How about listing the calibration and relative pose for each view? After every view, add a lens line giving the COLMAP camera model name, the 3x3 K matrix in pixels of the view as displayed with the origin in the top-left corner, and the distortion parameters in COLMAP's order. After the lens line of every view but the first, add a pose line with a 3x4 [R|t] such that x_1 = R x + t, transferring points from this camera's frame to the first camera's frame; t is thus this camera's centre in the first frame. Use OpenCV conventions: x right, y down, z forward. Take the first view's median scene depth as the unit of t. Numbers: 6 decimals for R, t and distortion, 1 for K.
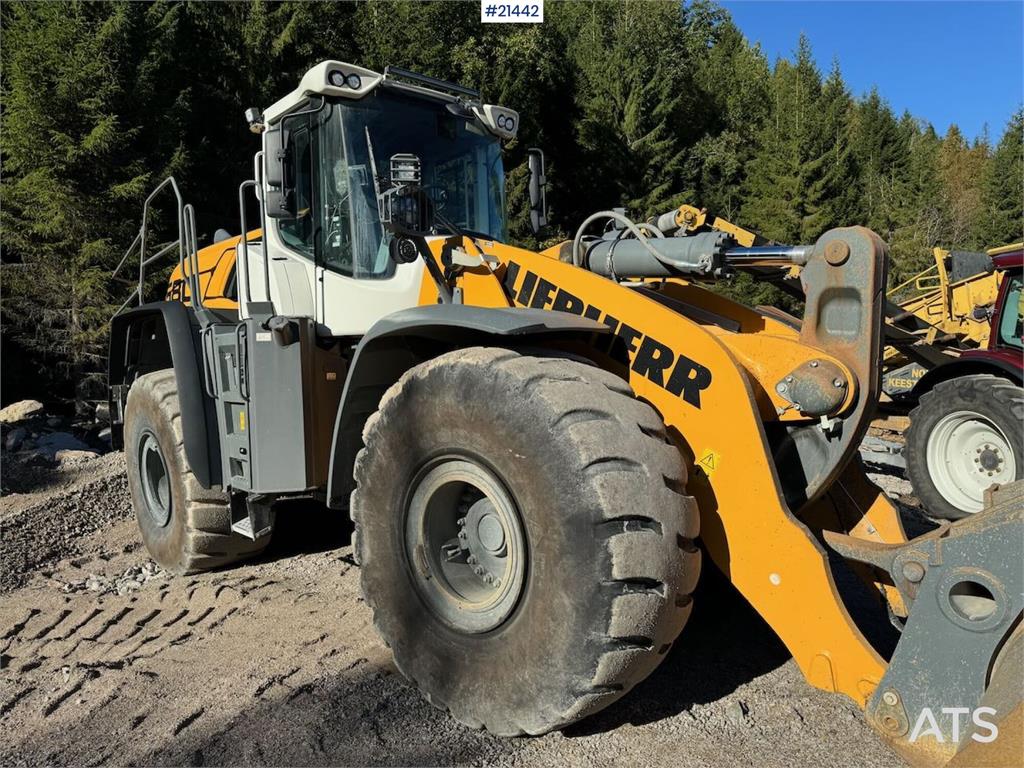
lens RADIAL K [[703.2, 0, 512.0], [0, 703.2, 384.0], [0, 0, 1]] dist [0.177581, -0.348121]
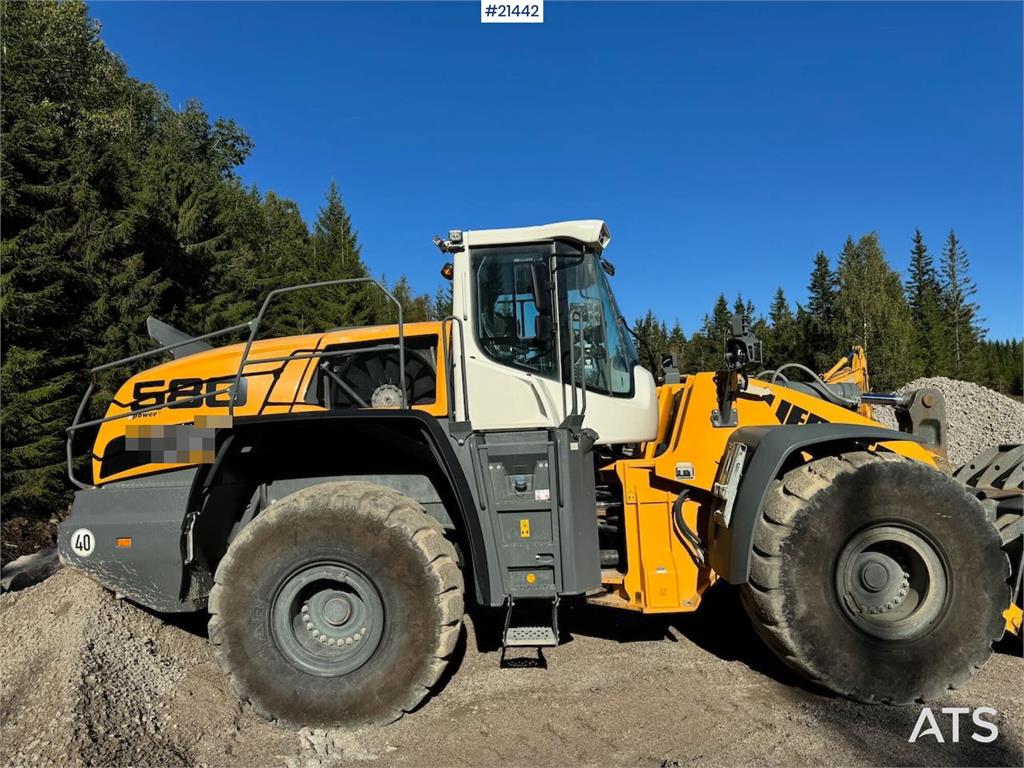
lens RADIAL K [[701.1, 0, 518.6], [0, 701.1, 388.6], [0, 0, 1]] dist [0.080620, -0.091400]
pose [[0.725726, 0.049858, 0.686175, -1.507267], [0.052247, 0.990496, -0.127229, -0.028104], [-0.685997, 0.128184, 0.716224, 0.355823]]
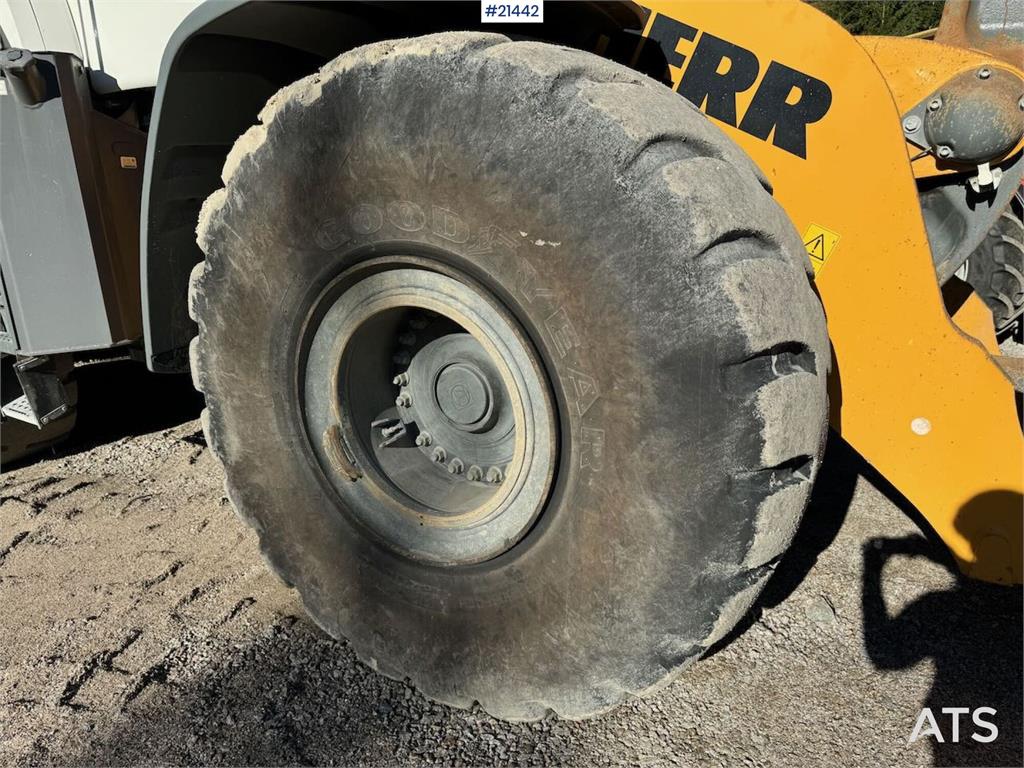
lens RADIAL K [[726.2, 0, 512.0], [0, 726.2, 384.0], [0, 0, 1]] dist [0.086030, -0.113723]
pose [[0.978710, -0.080393, 0.188849, -0.091982], [0.037699, 0.974857, 0.219621, 0.068285], [-0.201756, -0.207825, 0.957133, 0.397961]]
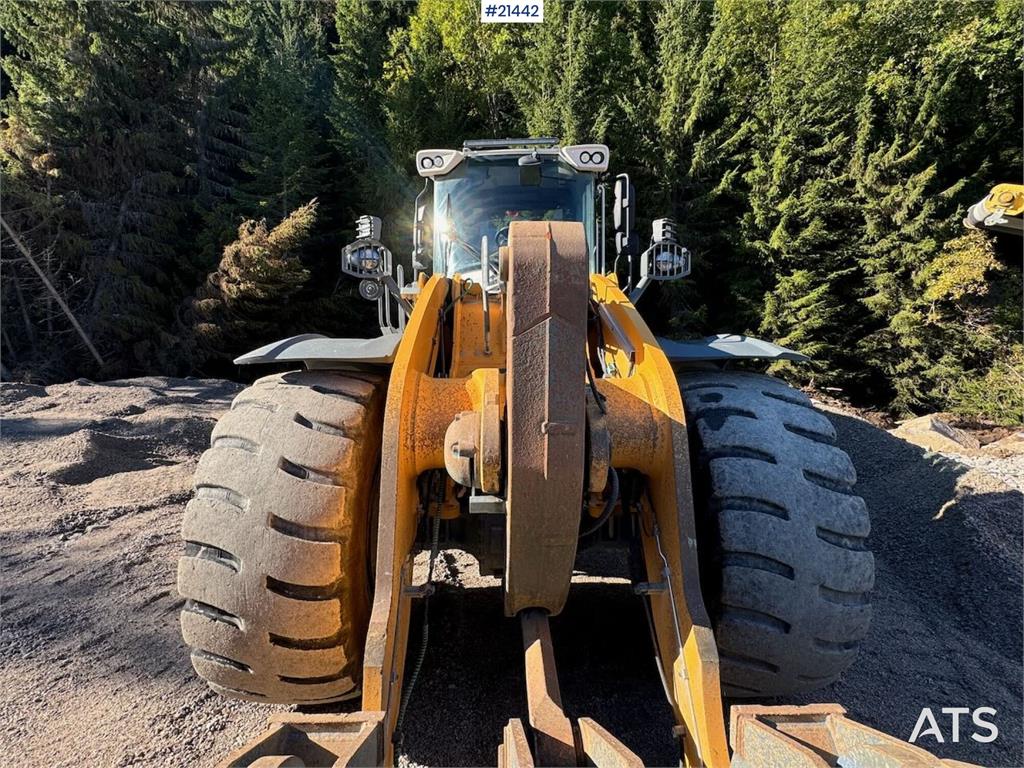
lens RADIAL K [[494.1, 0, 512.0], [0, 494.1, 384.0], [0, 0, 1]] dist [0.003563, 0.000261]
pose [[0.703501, 0.066998, -0.707530, 0.706904], [-0.045378, 0.997750, 0.049360, -0.077210], [0.709244, -0.002619, 0.704958, 0.573332]]
